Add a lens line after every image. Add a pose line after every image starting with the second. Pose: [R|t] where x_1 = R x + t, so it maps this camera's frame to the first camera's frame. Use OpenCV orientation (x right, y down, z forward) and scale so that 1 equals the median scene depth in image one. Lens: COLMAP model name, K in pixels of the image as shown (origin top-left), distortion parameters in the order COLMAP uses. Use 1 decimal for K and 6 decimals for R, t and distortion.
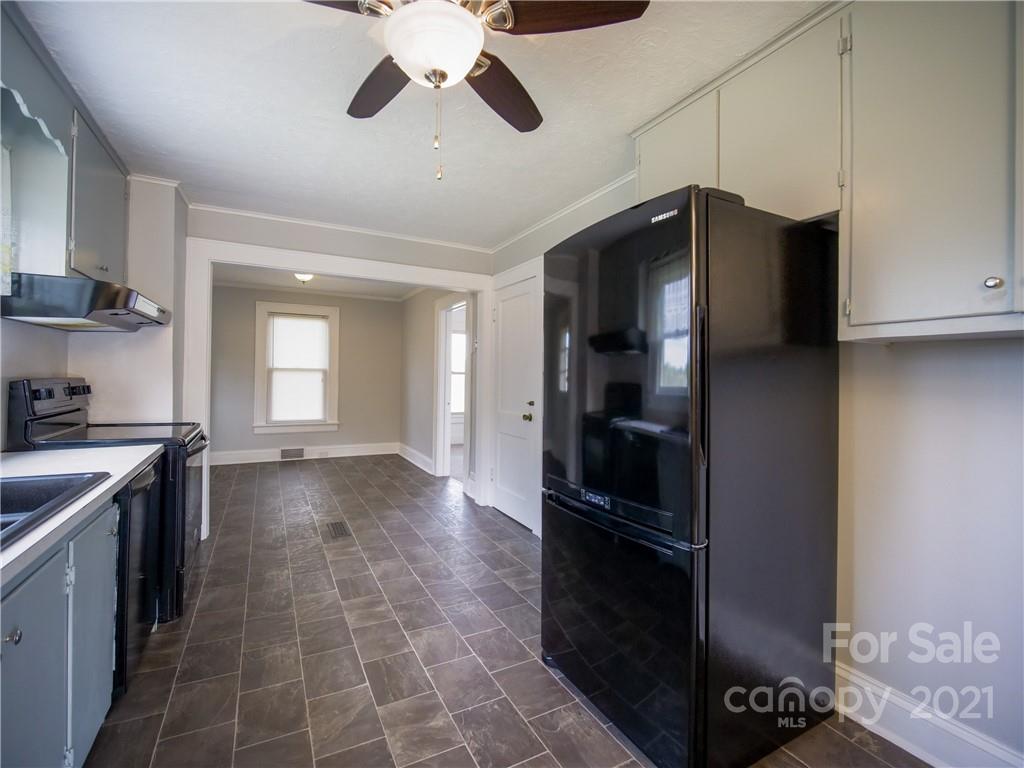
lens RADIAL K [[478.1, 0, 510.2], [0, 478.1, 377.6], [0, 0, 1]] dist [-0.015744, -0.000558]
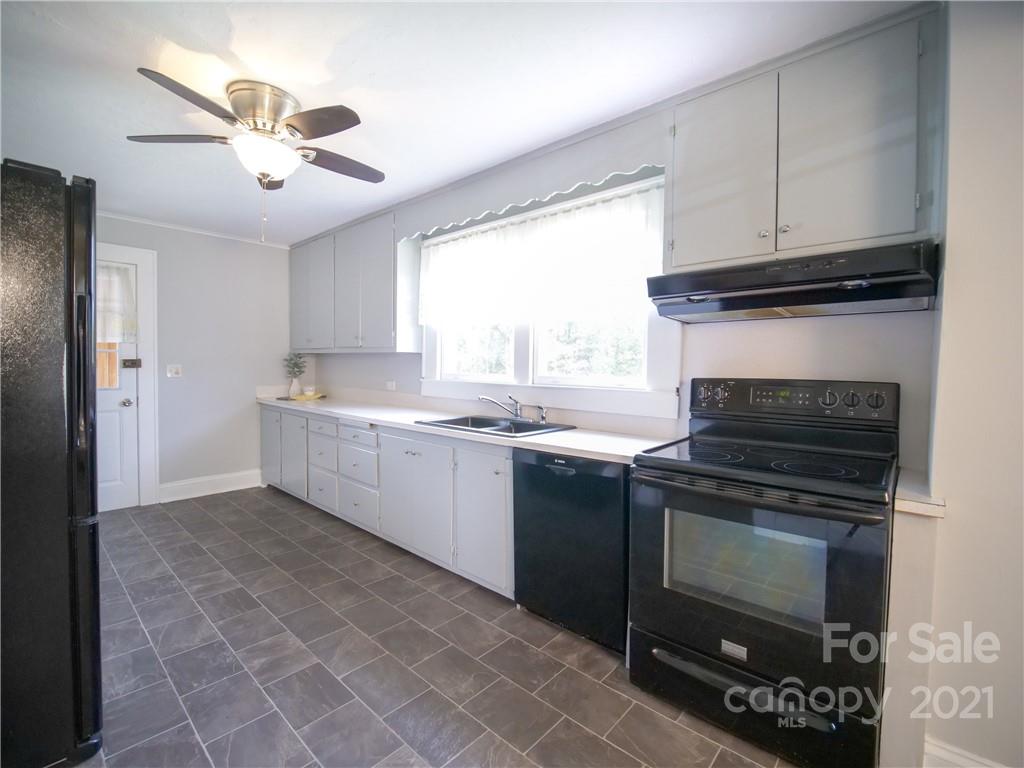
lens RADIAL K [[483.1, 0, 513.8], [0, 483.1, 378.9], [0, 0, 1]] dist [-0.015861, -0.001672]
pose [[-0.941283, -0.020288, -0.337009, -0.222374], [-0.028565, 0.999399, 0.019620, -0.000772], [0.336408, 0.028095, -0.941297, 1.532092]]
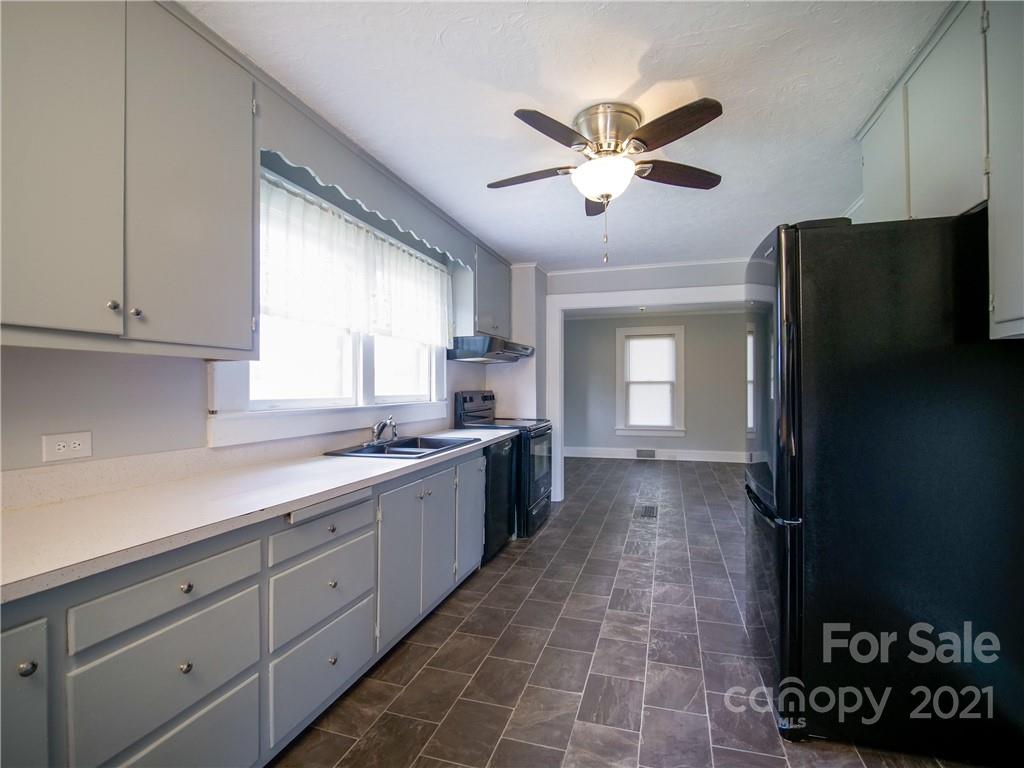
lens RADIAL K [[478.1, 0, 513.9], [0, 478.1, 391.1], [0, 0, 1]] dist [-0.015744, -0.000558]
pose [[0.708612, -0.010795, -0.705516, 0.401555], [0.013095, 0.999912, -0.002146, 0.007138], [0.705477, -0.007718, 0.708691, -0.184710]]
